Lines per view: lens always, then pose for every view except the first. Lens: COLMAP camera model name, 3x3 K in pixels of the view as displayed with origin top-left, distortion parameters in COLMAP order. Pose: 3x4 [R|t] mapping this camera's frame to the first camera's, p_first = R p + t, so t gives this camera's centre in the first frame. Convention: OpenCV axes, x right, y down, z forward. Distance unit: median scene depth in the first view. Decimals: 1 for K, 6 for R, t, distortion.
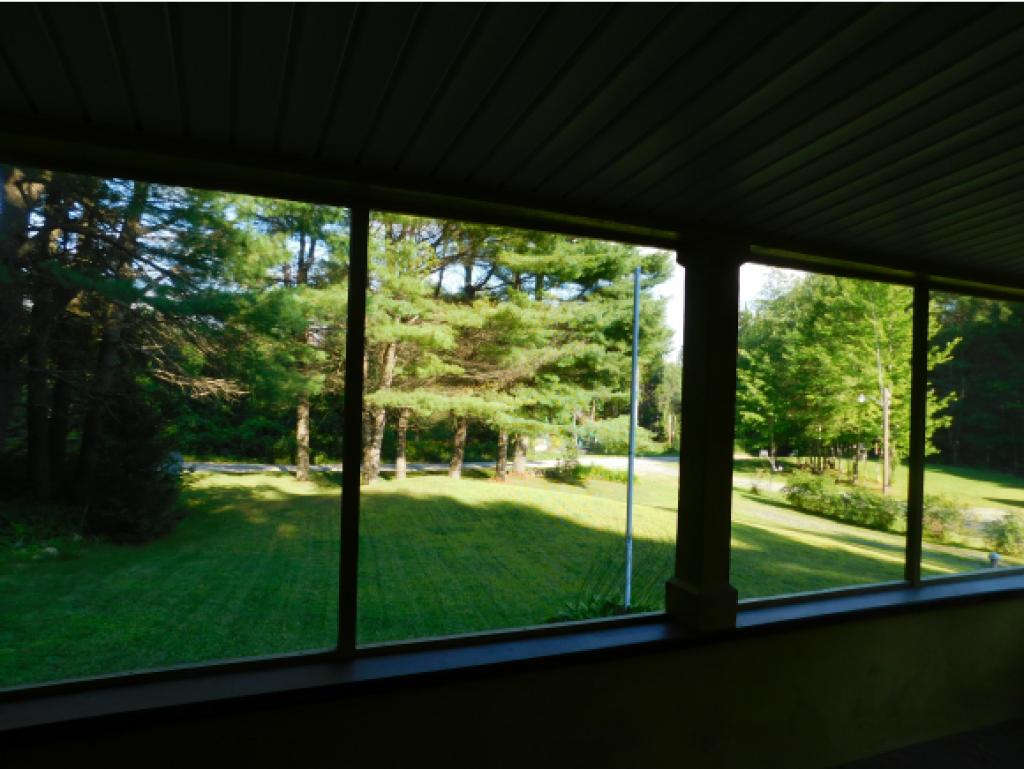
lens RADIAL K [[681.0, 0, 512.0], [0, 681.0, 384.5], [0, 0, 1]] dist [-0.049441, 0.003407]
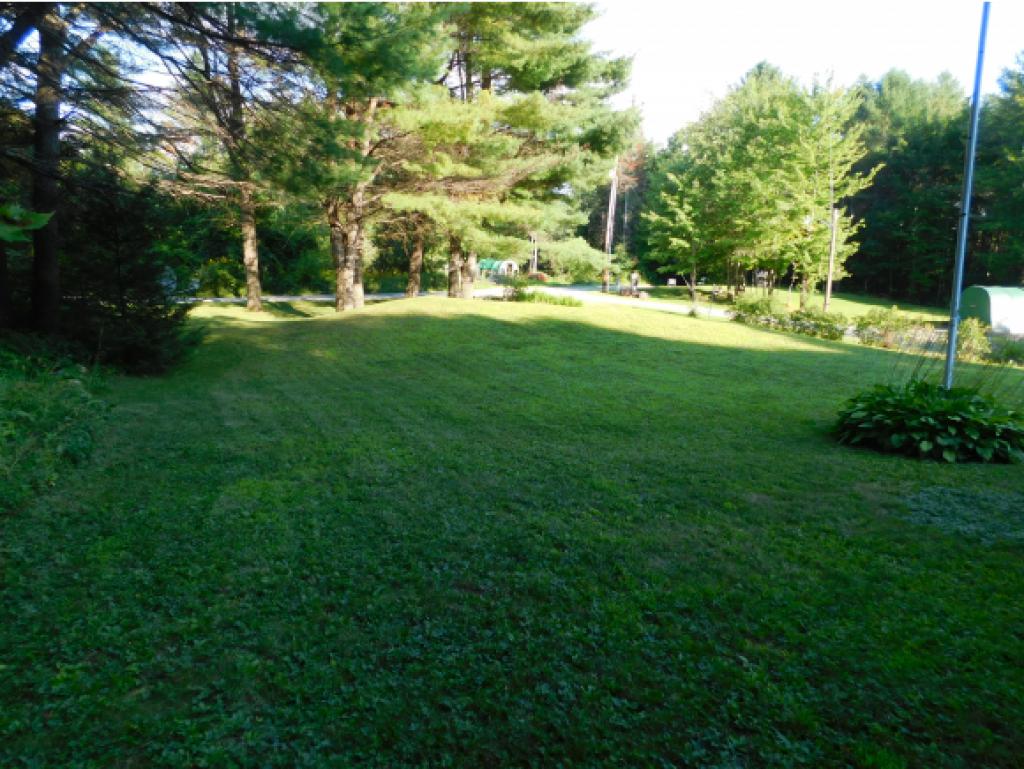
lens RADIAL K [[681.0, 0, 512.0], [0, 681.0, 384.5], [0, 0, 1]] dist [-0.049441, 0.003407]
pose [[0.978955, -0.048170, 0.198307, -0.105540], [0.001168, 0.973049, 0.230596, 0.021545], [-0.204071, -0.225511, 0.952628, 0.048149]]
